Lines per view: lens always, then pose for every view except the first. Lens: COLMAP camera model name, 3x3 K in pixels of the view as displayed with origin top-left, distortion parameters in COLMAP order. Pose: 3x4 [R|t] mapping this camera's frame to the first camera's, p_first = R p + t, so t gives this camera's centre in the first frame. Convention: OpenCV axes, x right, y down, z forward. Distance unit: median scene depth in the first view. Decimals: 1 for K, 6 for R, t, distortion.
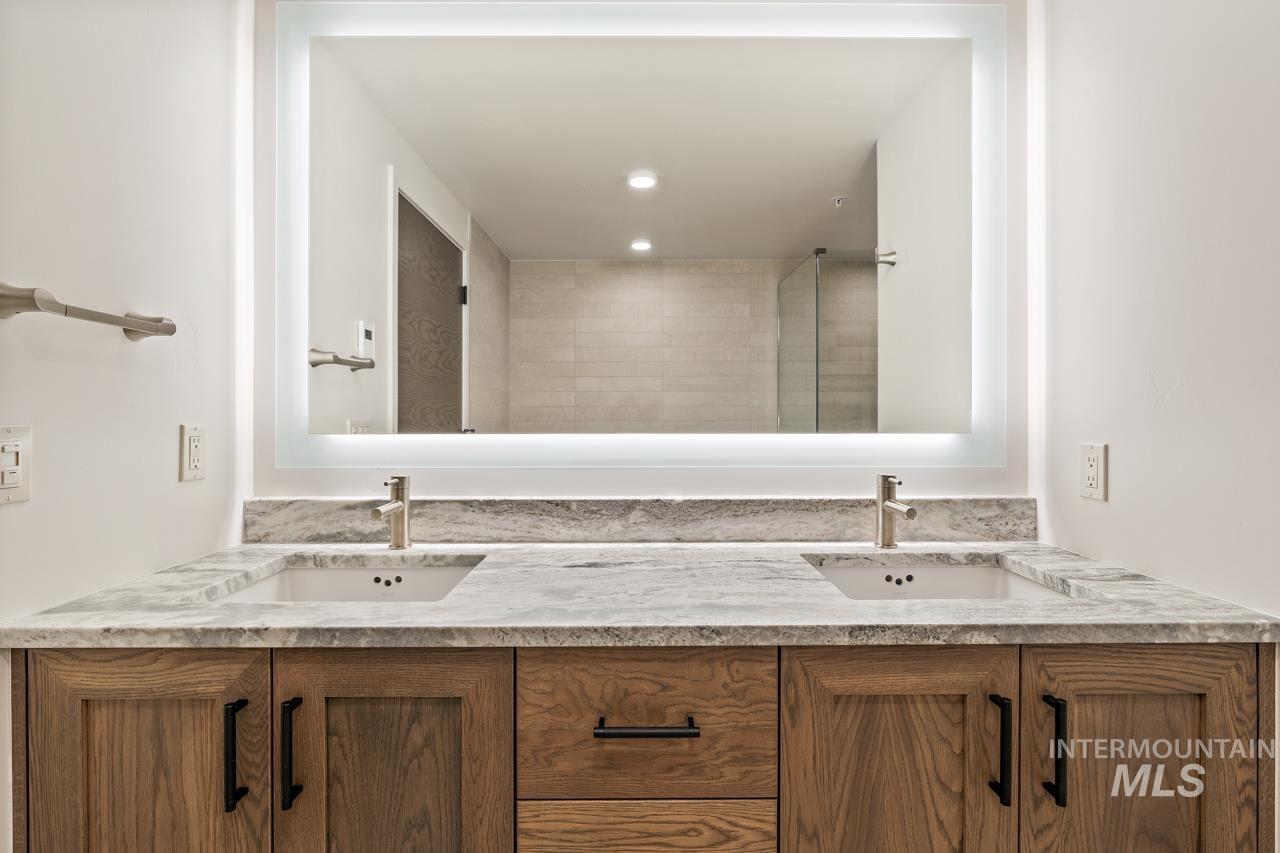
lens RADIAL K [[606.1, 0, 639.7], [0, 606.1, 412.7], [0, 0, 1]] dist [-0.006340, 0.001507]
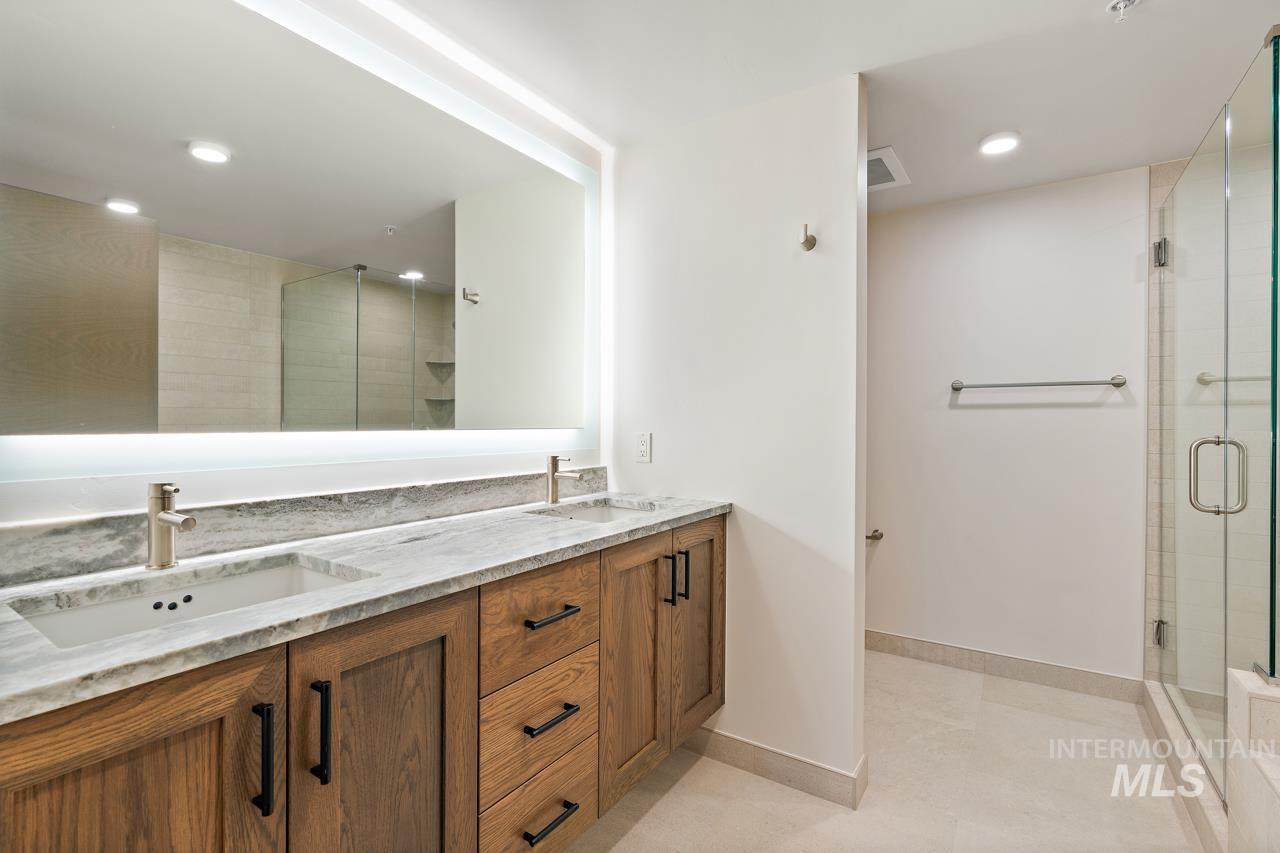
lens RADIAL K [[586.6, 0, 636.8], [0, 586.6, 425.8], [0, 0, 1]] dist [-0.004285, 0.000587]
pose [[0.564238, -0.002516, 0.825609, -1.068297], [-0.006031, 0.999956, 0.007169, 0.022693], [-0.825590, -0.009025, 0.564198, -0.014541]]
